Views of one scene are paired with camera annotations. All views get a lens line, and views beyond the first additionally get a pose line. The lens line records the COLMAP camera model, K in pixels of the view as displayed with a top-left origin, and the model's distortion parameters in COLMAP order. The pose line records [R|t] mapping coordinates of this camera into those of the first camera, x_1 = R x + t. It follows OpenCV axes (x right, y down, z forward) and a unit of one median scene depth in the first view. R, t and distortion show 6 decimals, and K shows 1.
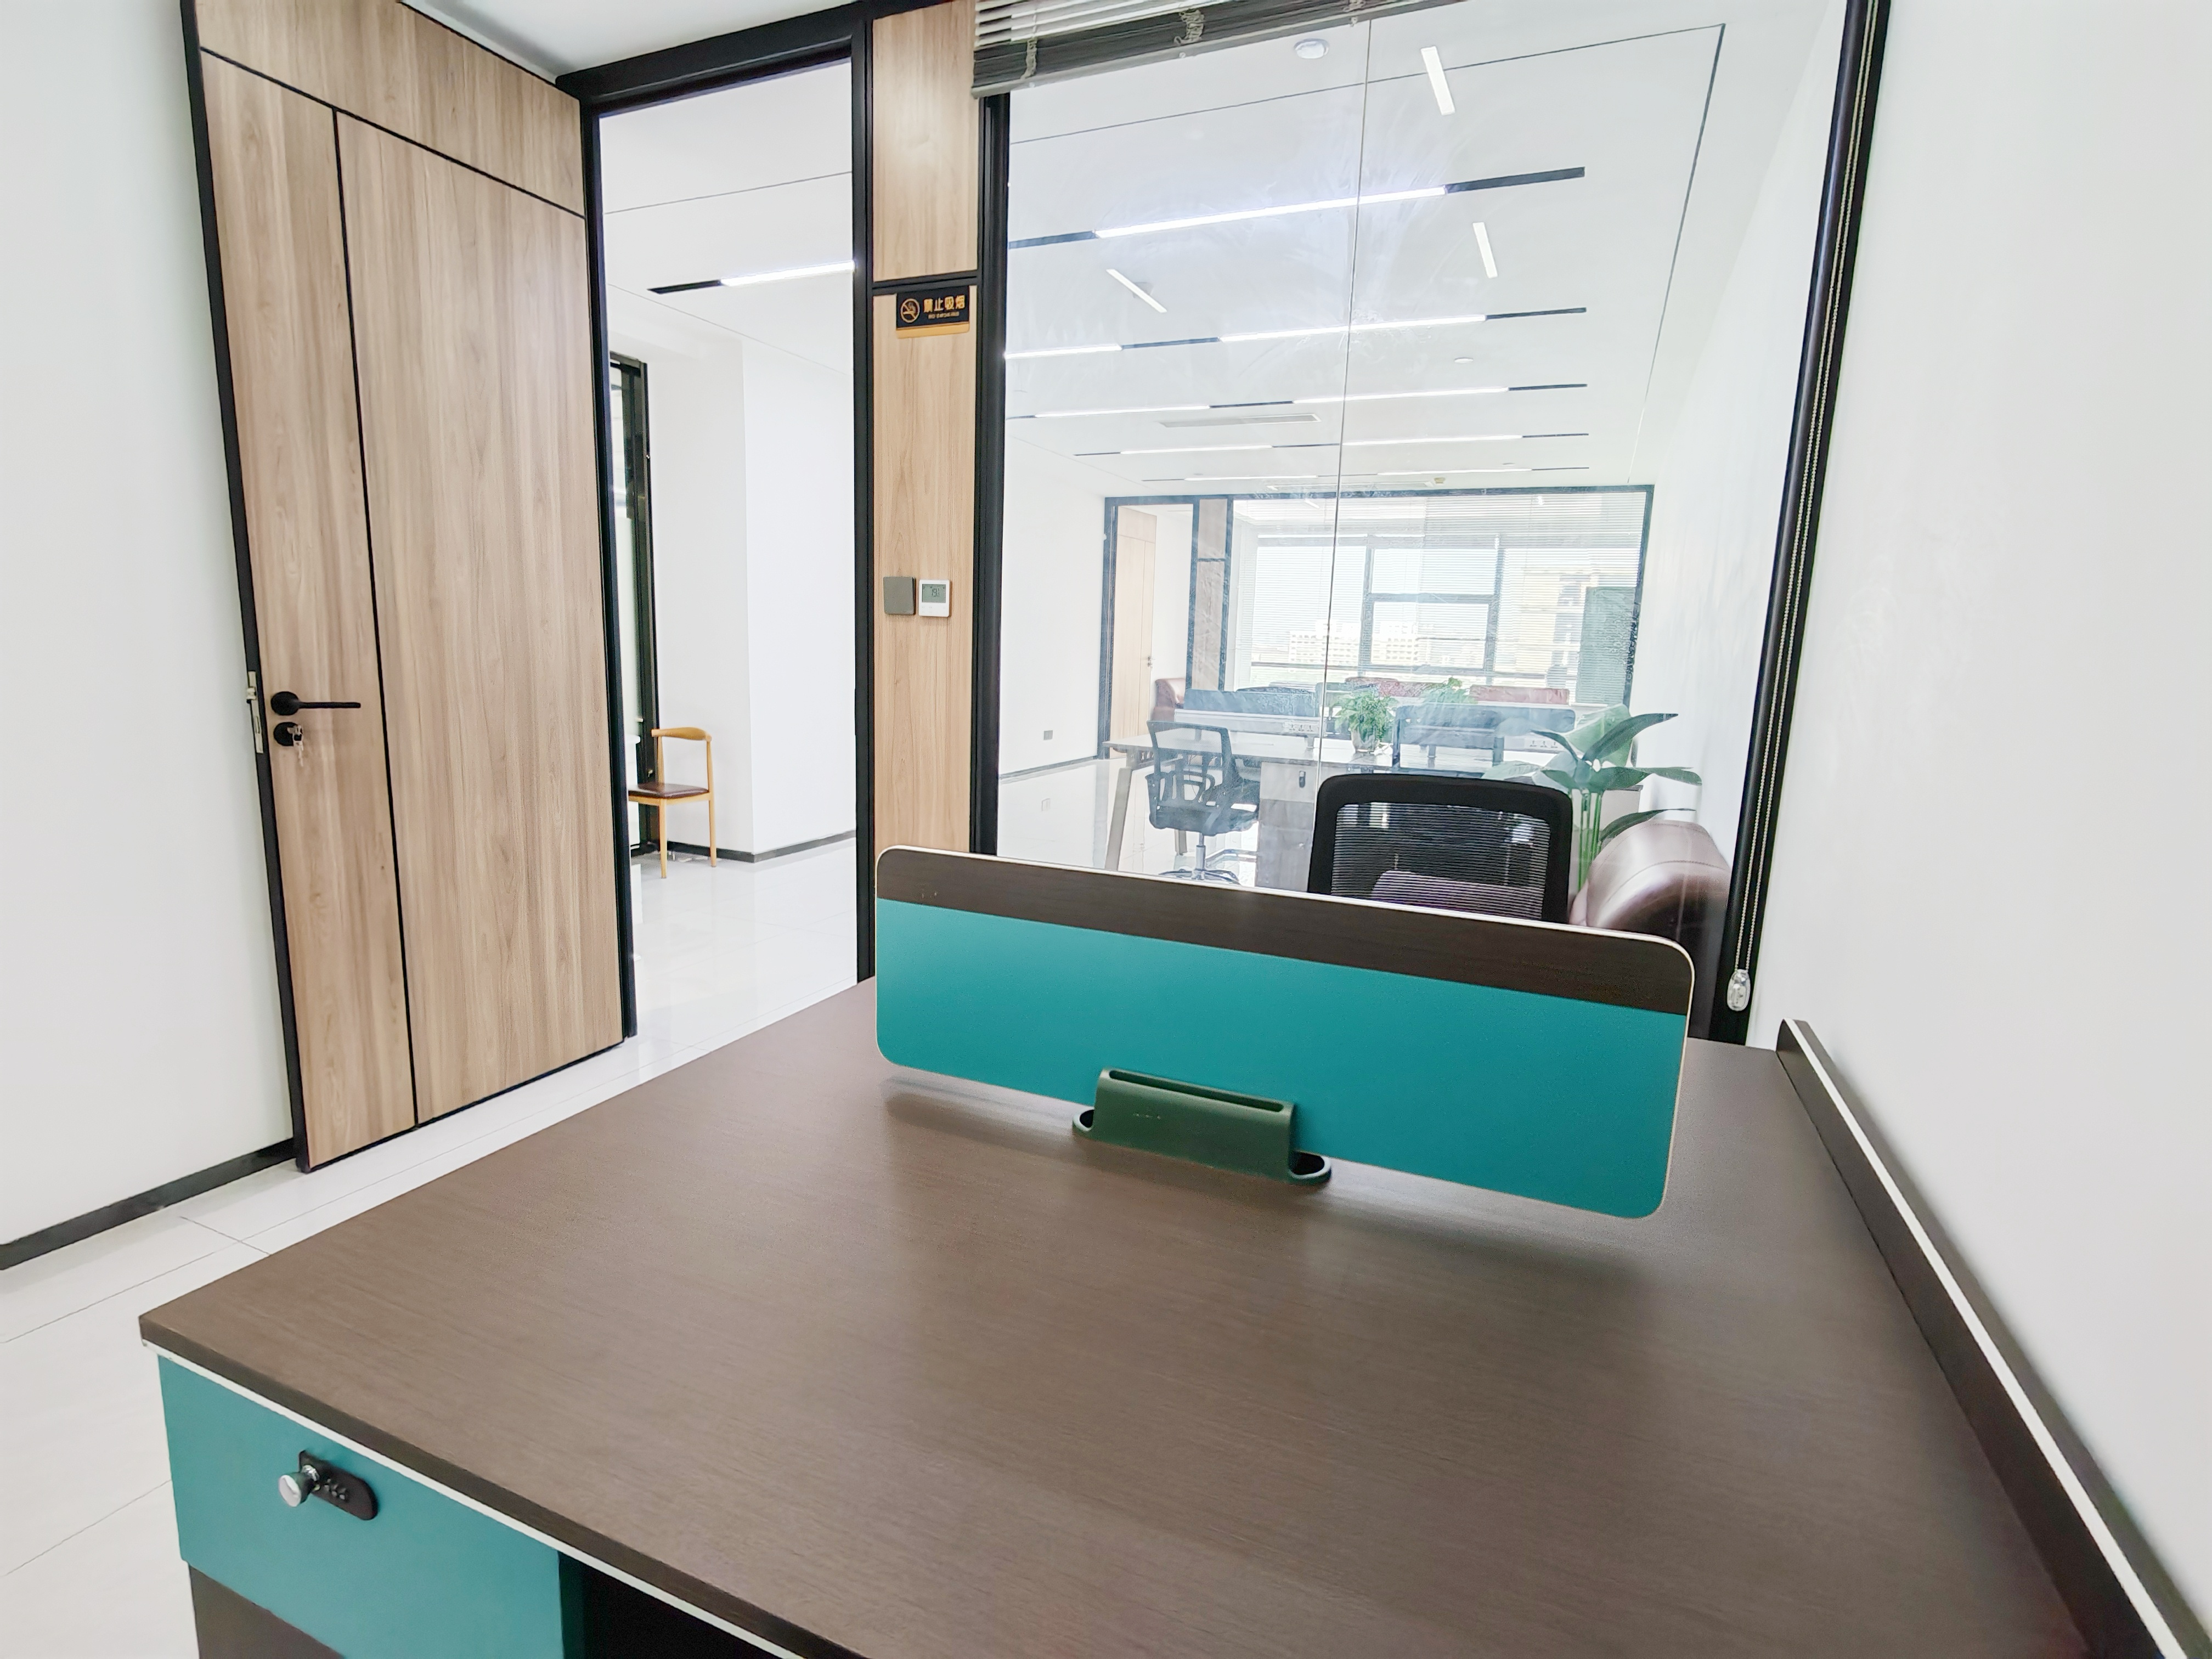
lens RADIAL K [[1086.1, 0, 1108.2], [0, 1086.1, 824.5], [0, 0, 1]] dist [-0.001094, 0.000121]
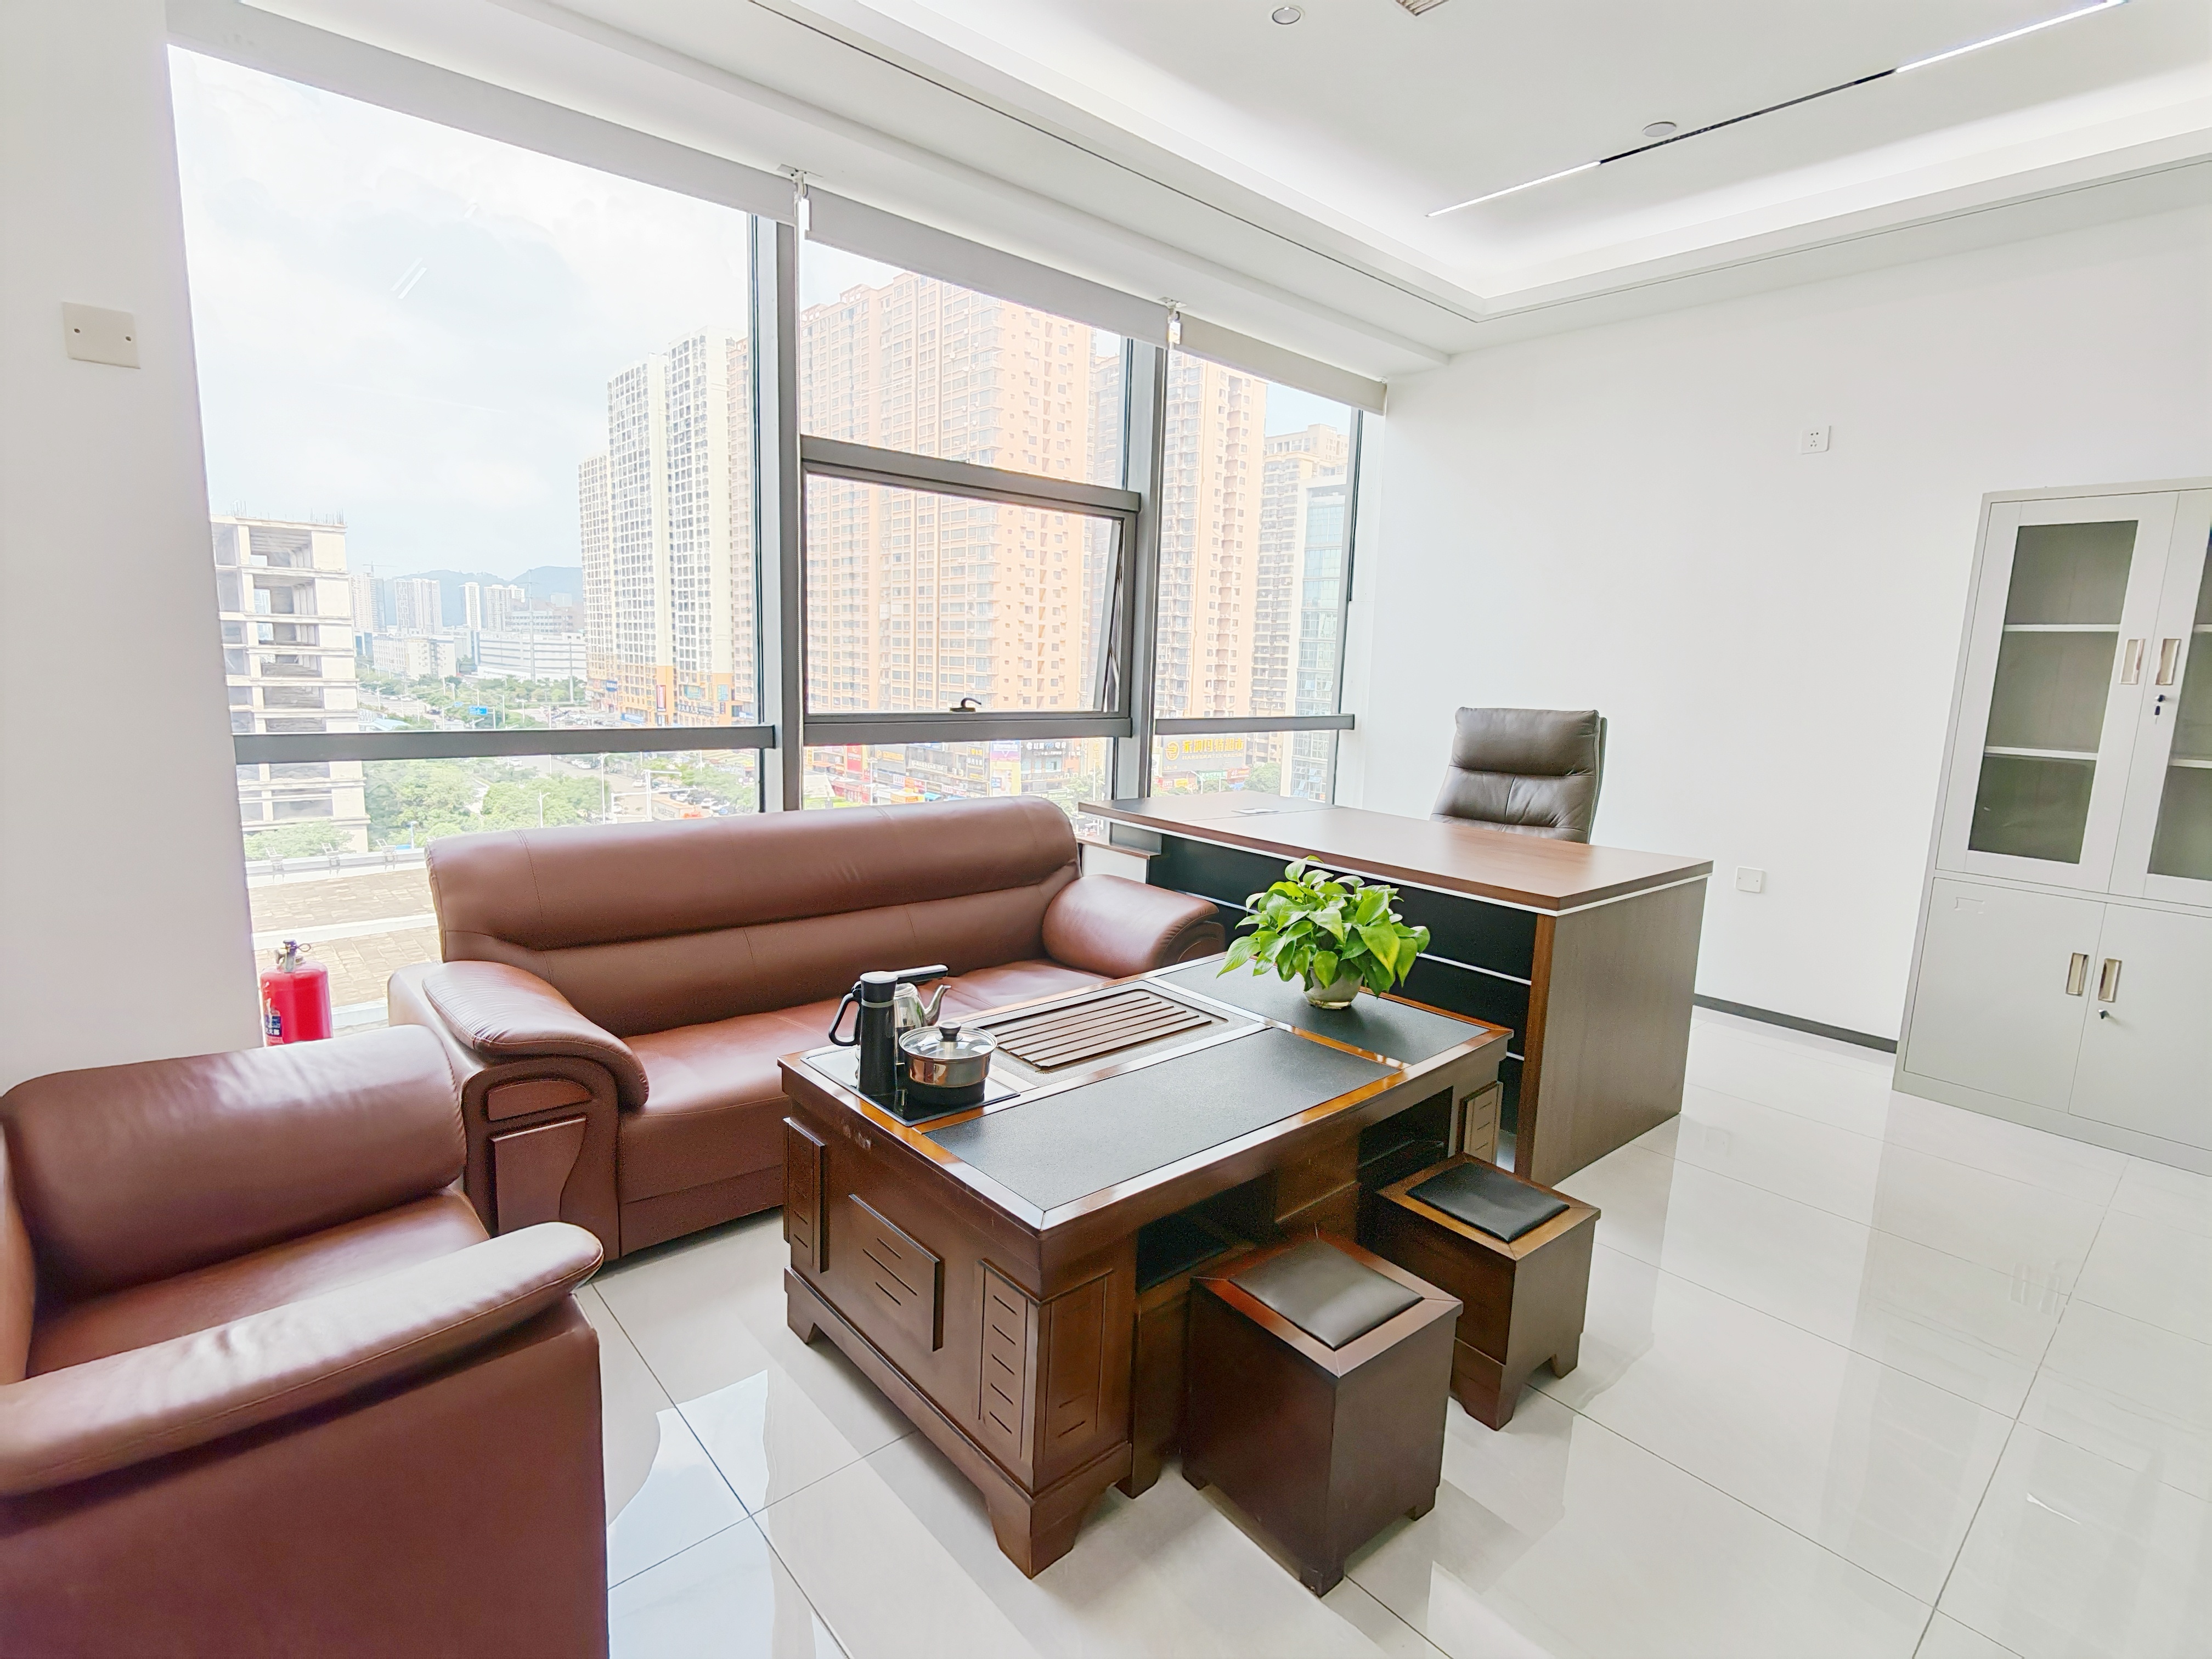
lens RADIAL K [[1078.5, 0, 1110.6], [0, 1078.5, 822.4], [0, 0, 1]] dist [-0.002297, 0.000522]
pose [[0.413378, -0.154606, 0.897338, 0.054203], [0.131742, 0.985266, 0.109065, -0.172053], [-0.900979, 0.073132, 0.427656, 1.016302]]
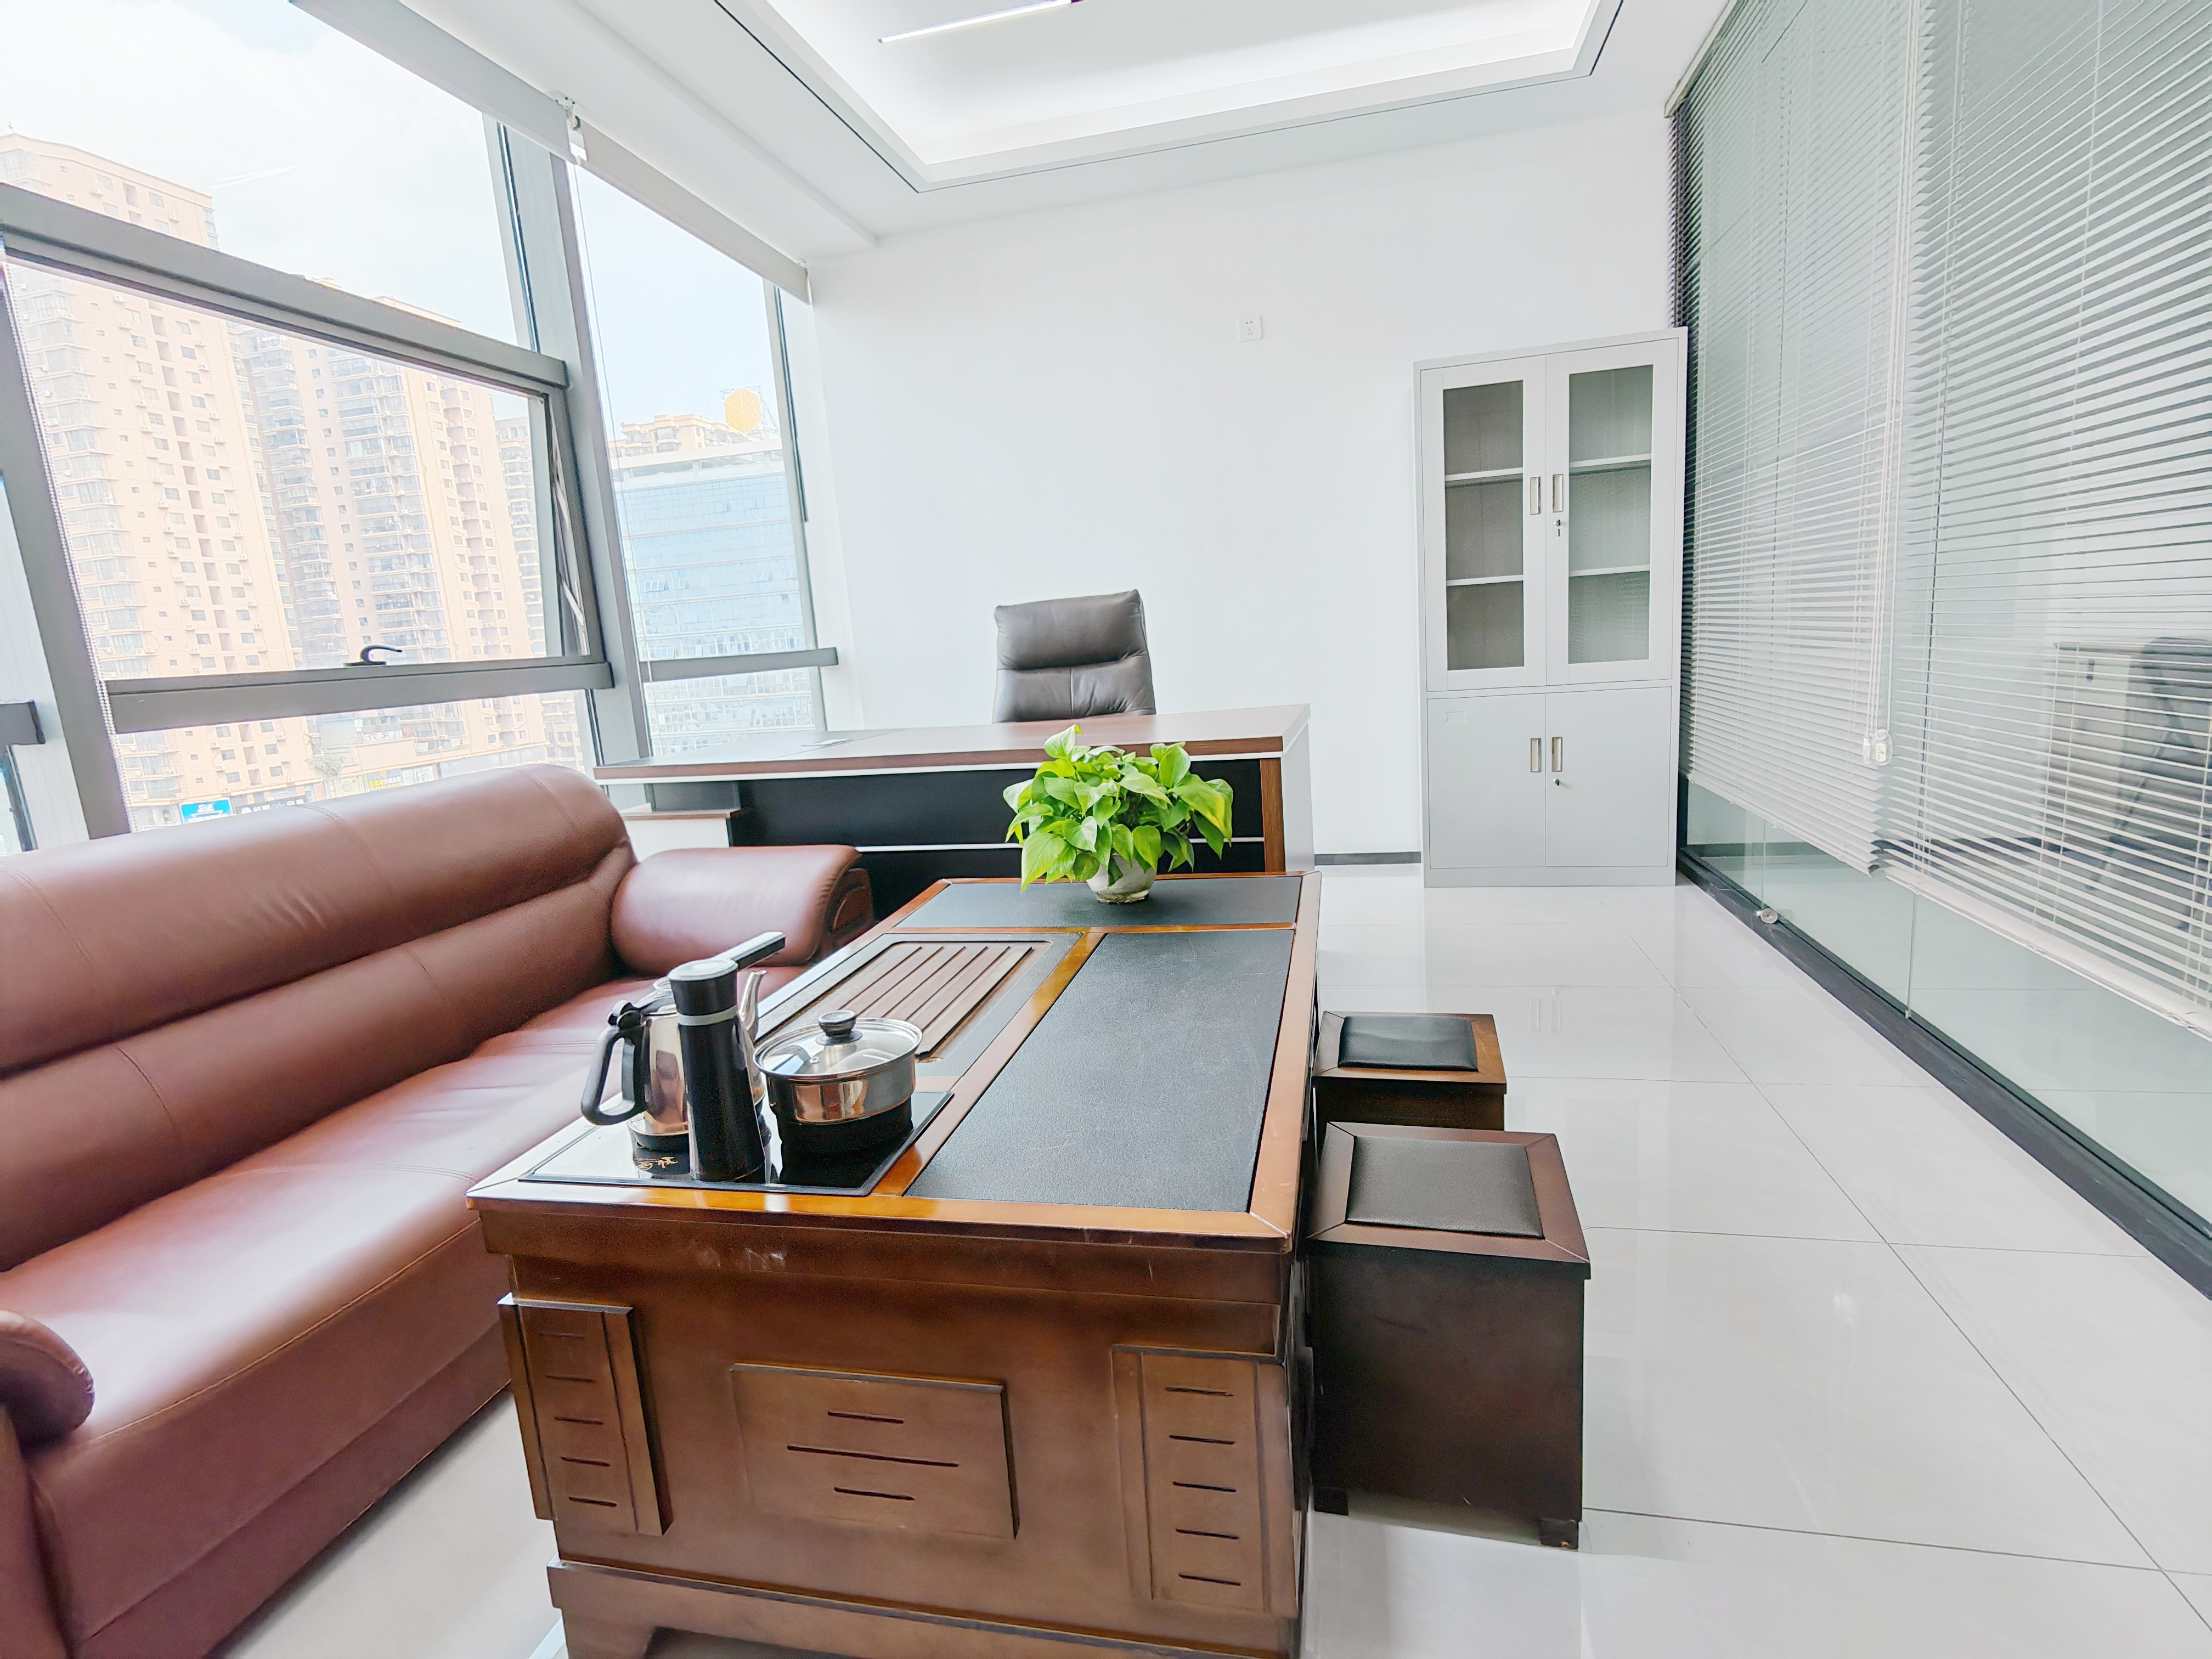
lens RADIAL K [[1078.5, 0, 1110.6], [0, 1078.5, 822.4], [0, 0, 1]] dist [-0.002297, 0.000522]
pose [[-0.194194, -0.187287, 0.962919, 0.089750], [0.229371, 0.945726, 0.230201, -0.160861], [-0.953770, 0.265569, -0.140696, 1.092545]]
